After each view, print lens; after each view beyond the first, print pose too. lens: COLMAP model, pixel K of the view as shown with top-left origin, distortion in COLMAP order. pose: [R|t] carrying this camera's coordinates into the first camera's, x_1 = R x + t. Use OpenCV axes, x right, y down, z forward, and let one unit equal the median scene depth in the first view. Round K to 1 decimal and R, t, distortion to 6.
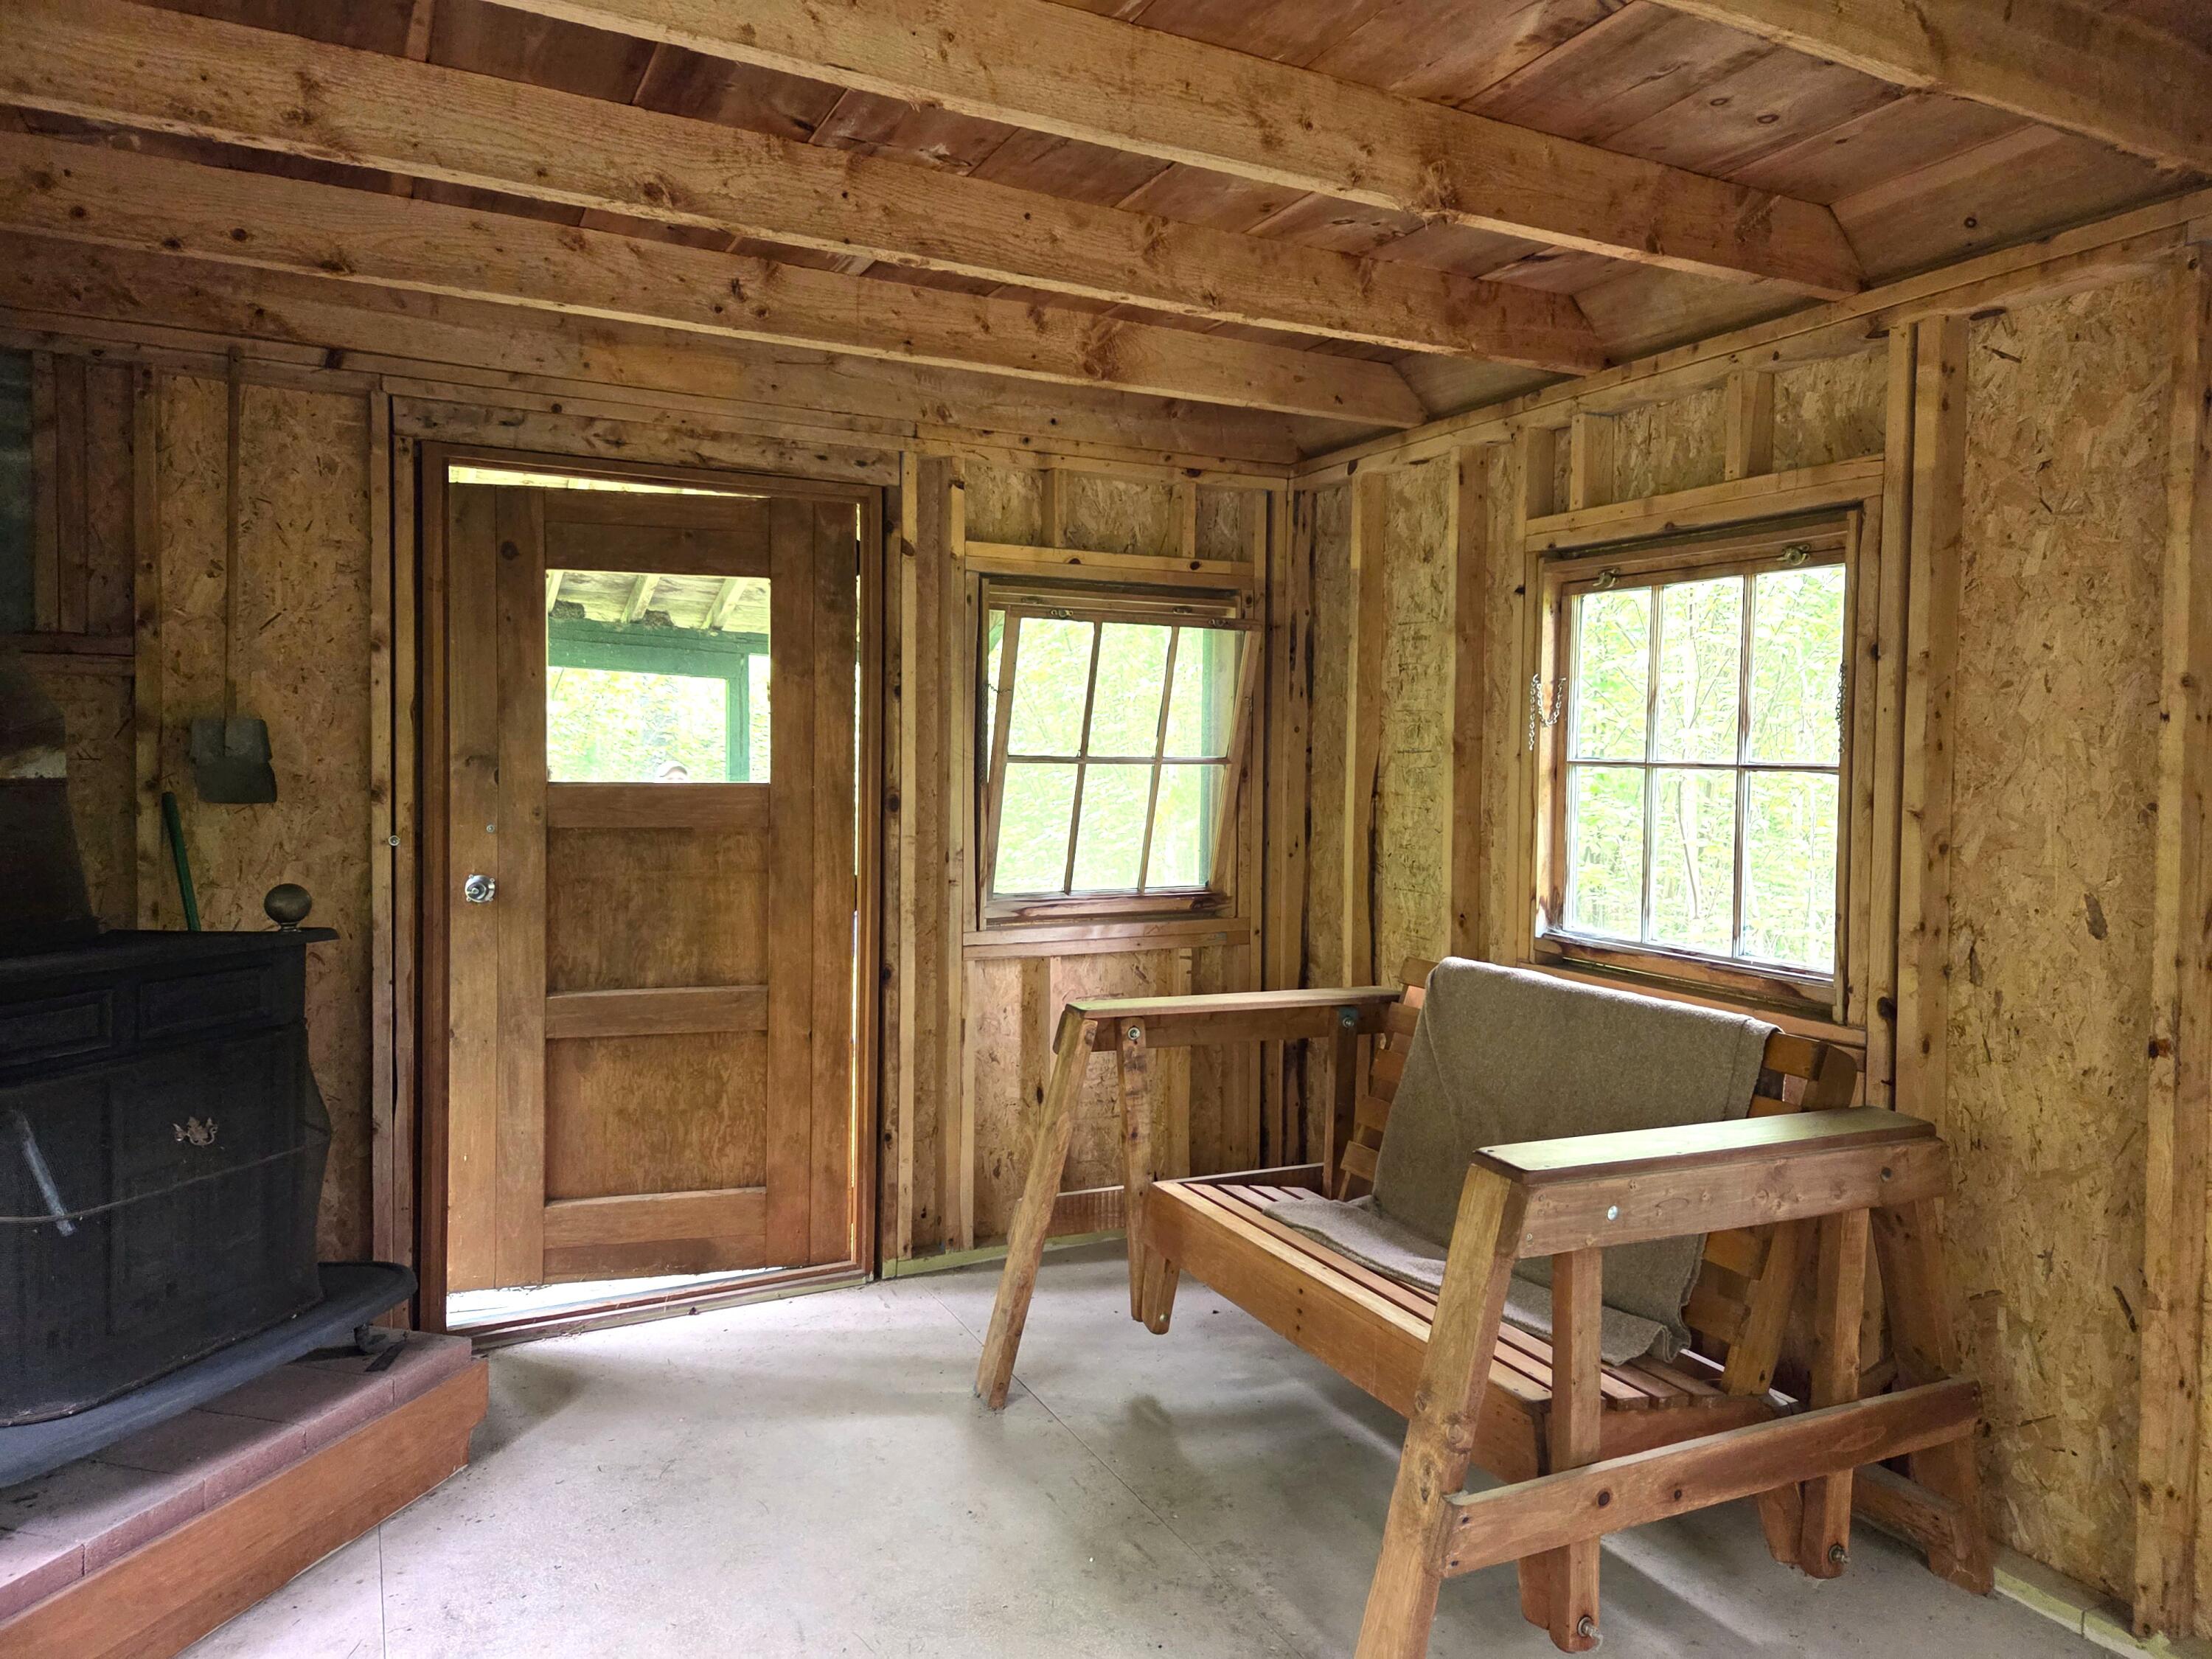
lens RADIAL K [[1490.5, 0, 1106.0], [0, 1490.5, 799.9], [0, 0, 1]] dist [0.095496, -0.059532]
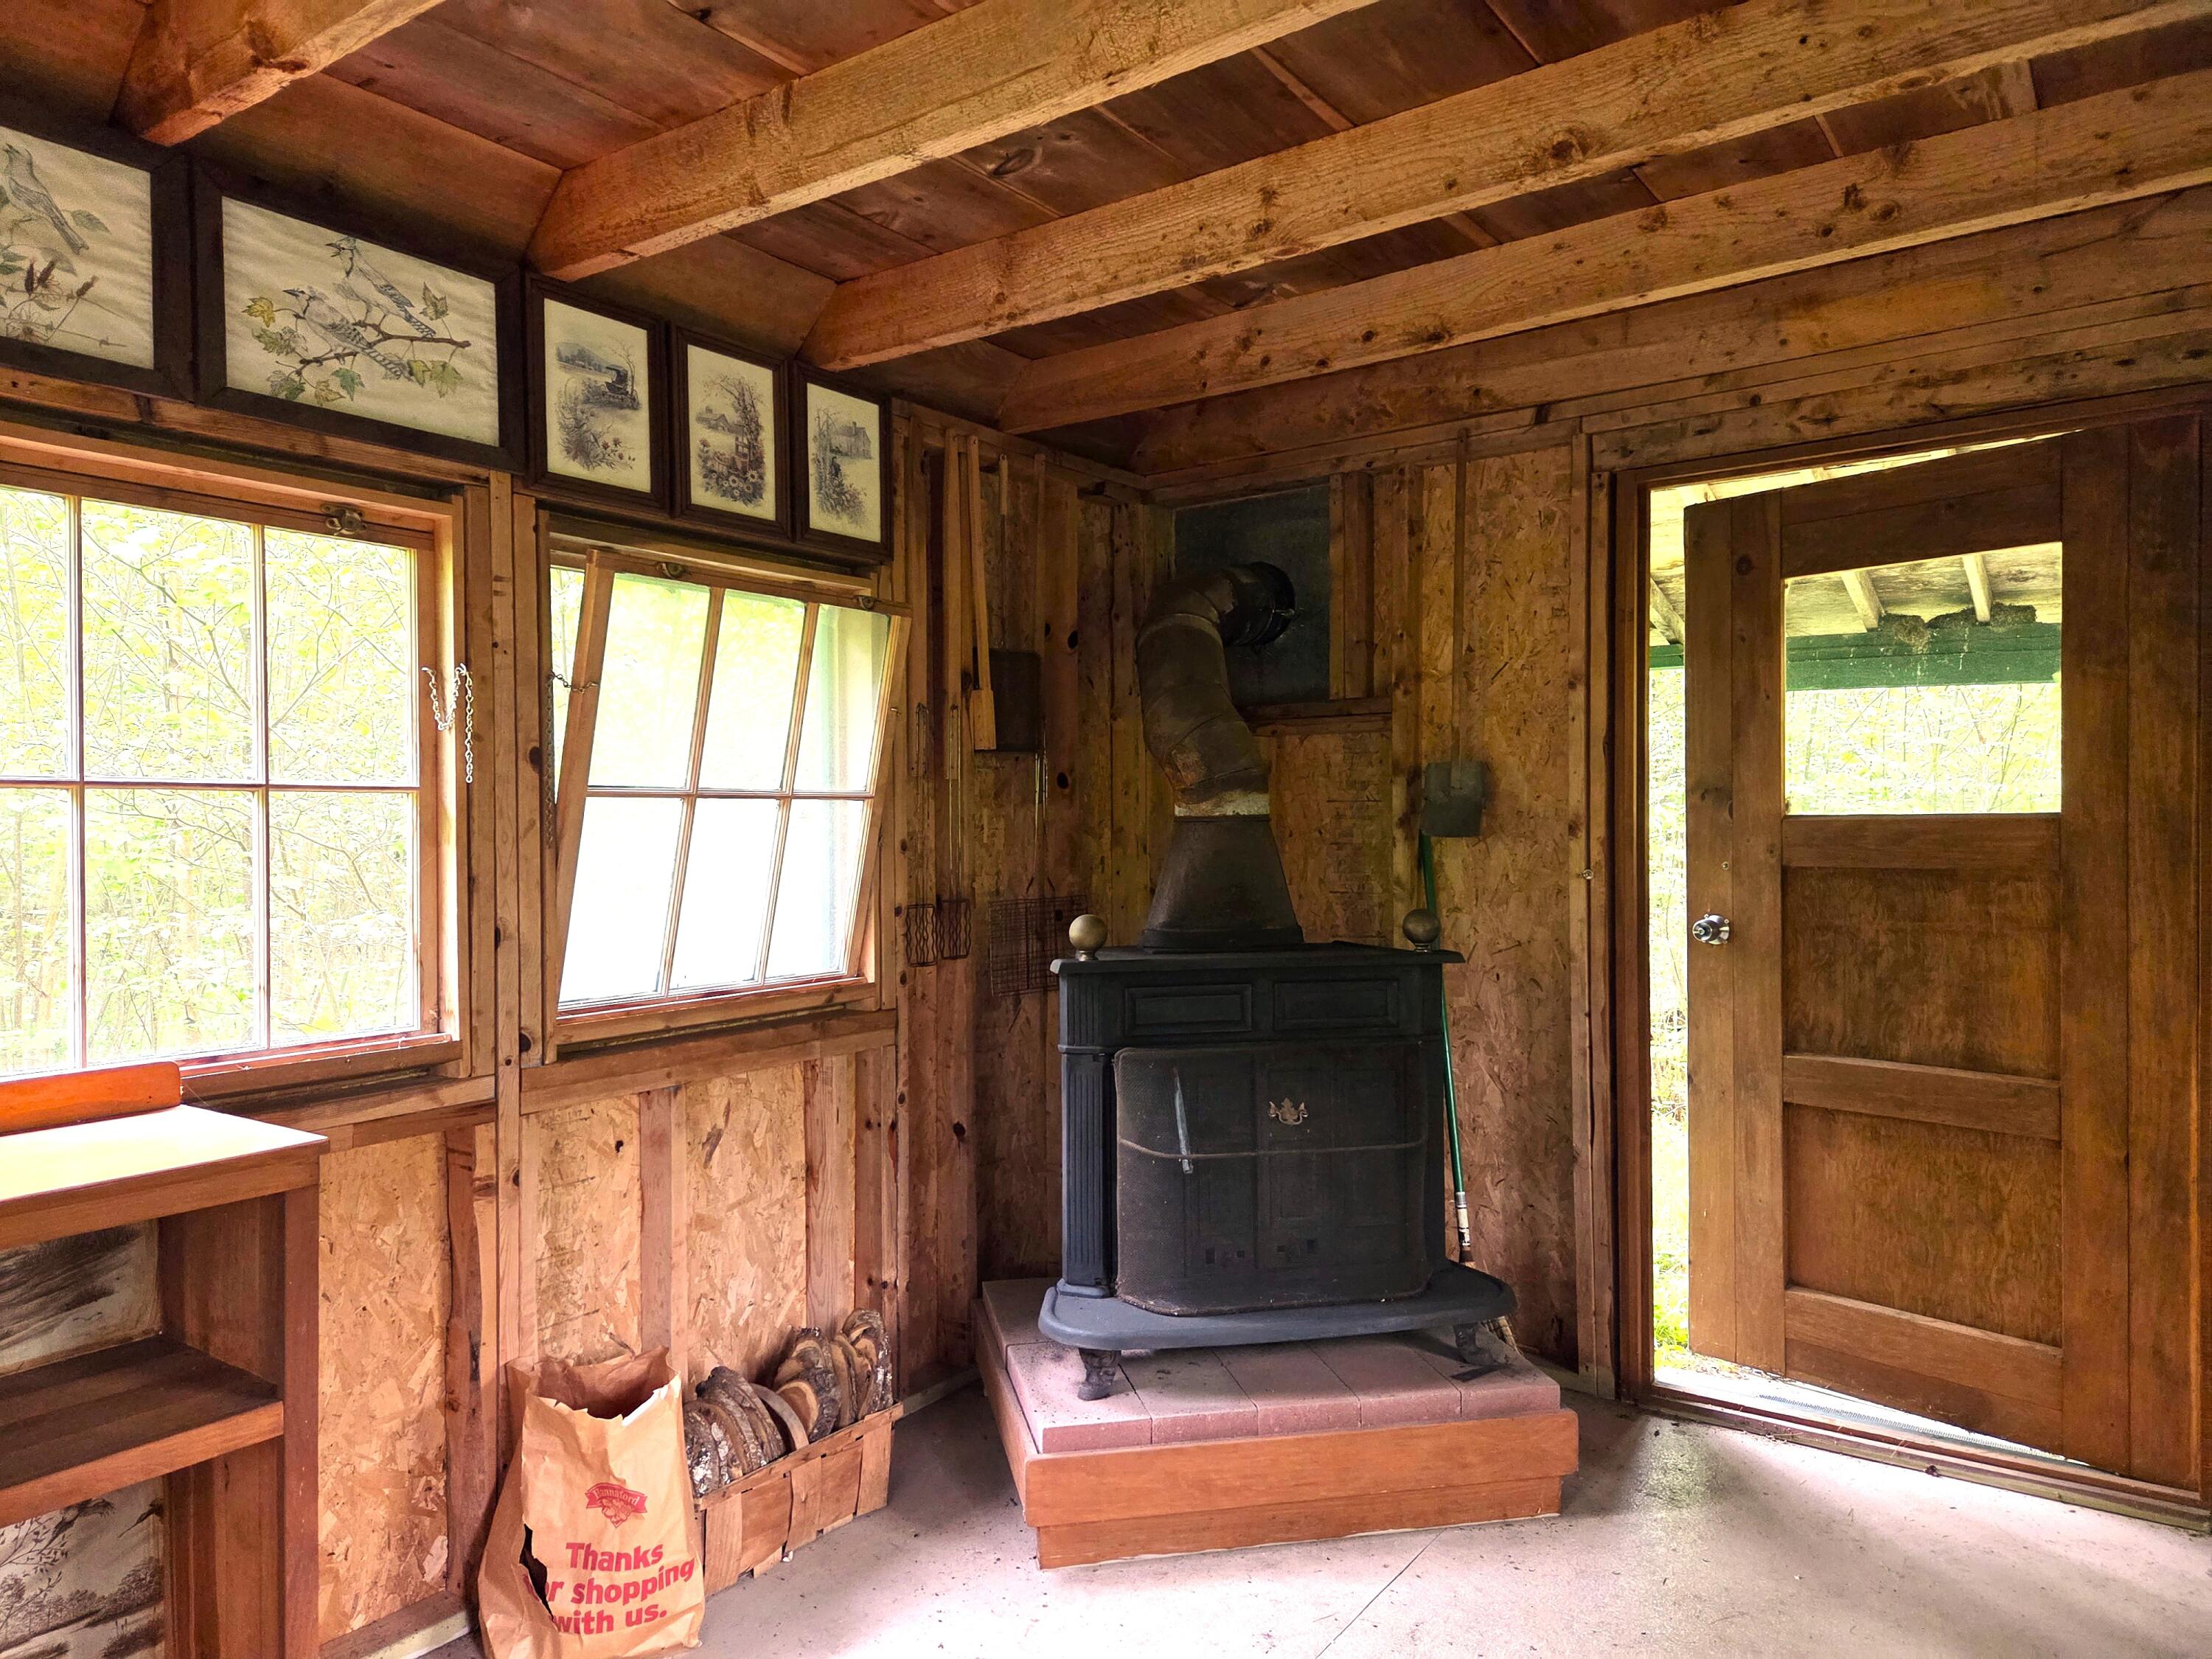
lens RADIAL K [[1486.2, 0, 1106.0], [0, 1486.2, 829.5], [0, 0, 1]] dist [0.098809, -0.072219]
pose [[0.465427, -0.005914, -0.885067, 0.246276], [-0.004648, 0.999948, -0.009126, 0.006807], [0.885074, 0.008362, 0.465375, 0.232353]]
